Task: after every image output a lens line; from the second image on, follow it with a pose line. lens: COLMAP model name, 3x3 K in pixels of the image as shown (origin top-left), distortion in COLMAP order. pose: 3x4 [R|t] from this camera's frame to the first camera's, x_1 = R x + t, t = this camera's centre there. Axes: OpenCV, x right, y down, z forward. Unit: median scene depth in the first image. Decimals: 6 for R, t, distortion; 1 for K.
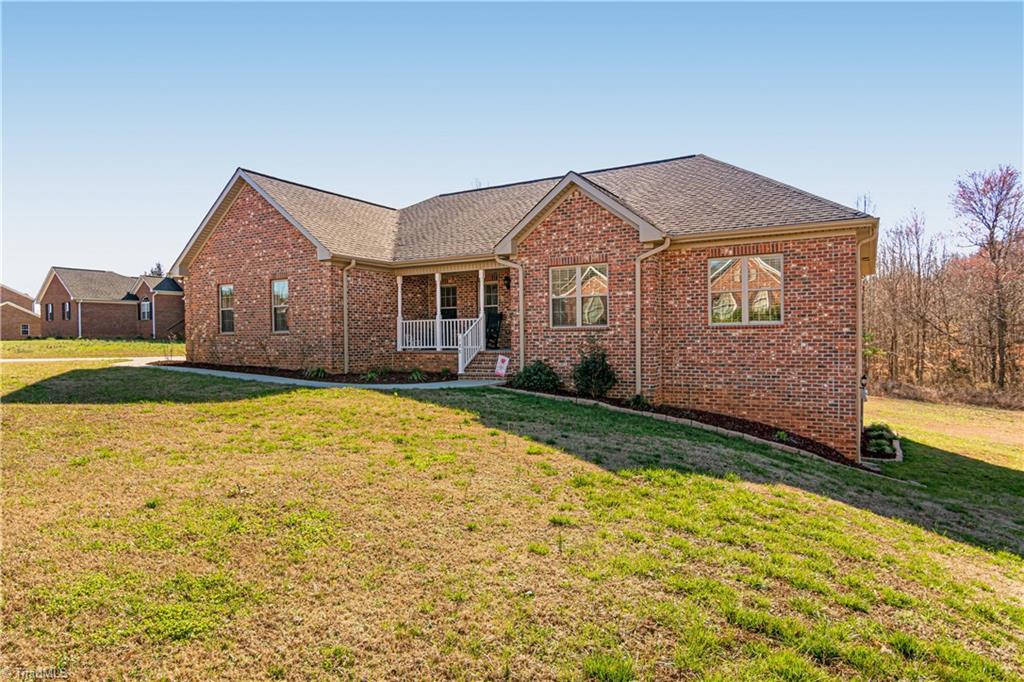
lens RADIAL K [[592.6, 0, 512.4], [0, 592.6, 338.1], [0, 0, 1]] dist [-0.001732, -0.000536]
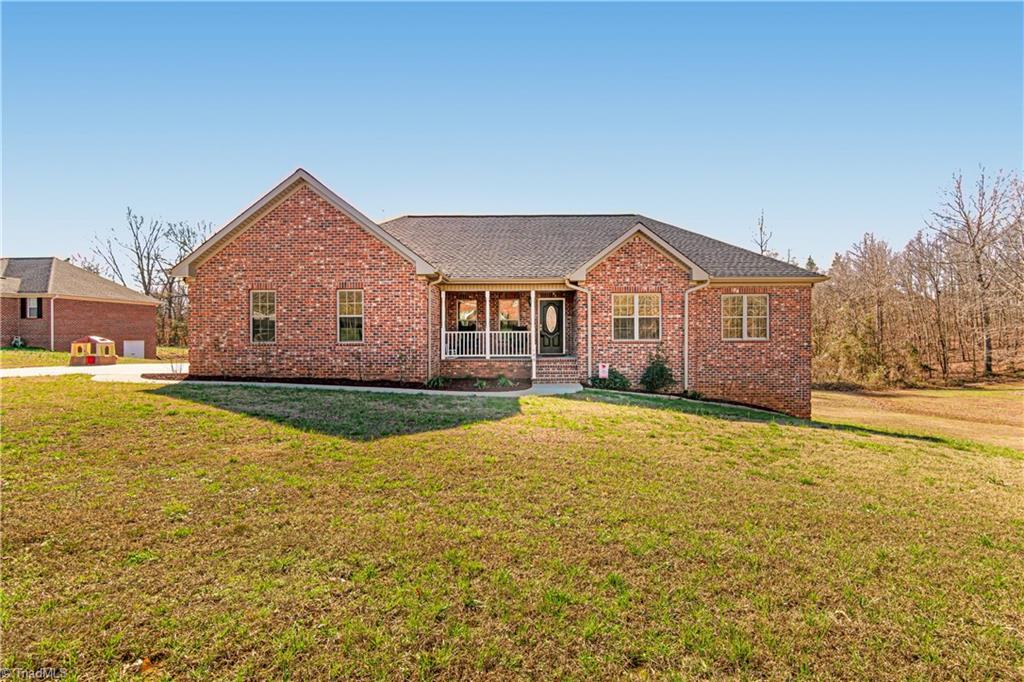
lens RADIAL K [[503.4, 0, 512.6], [0, 503.4, 344.9], [0, 0, 1]] dist [0.002216, 0.001403]
pose [[0.874448, 0.002865, 0.485110, -0.640781], [-0.003254, 0.999995, -0.000041, -0.007262], [-0.485107, -0.001543, 0.874453, 0.149224]]
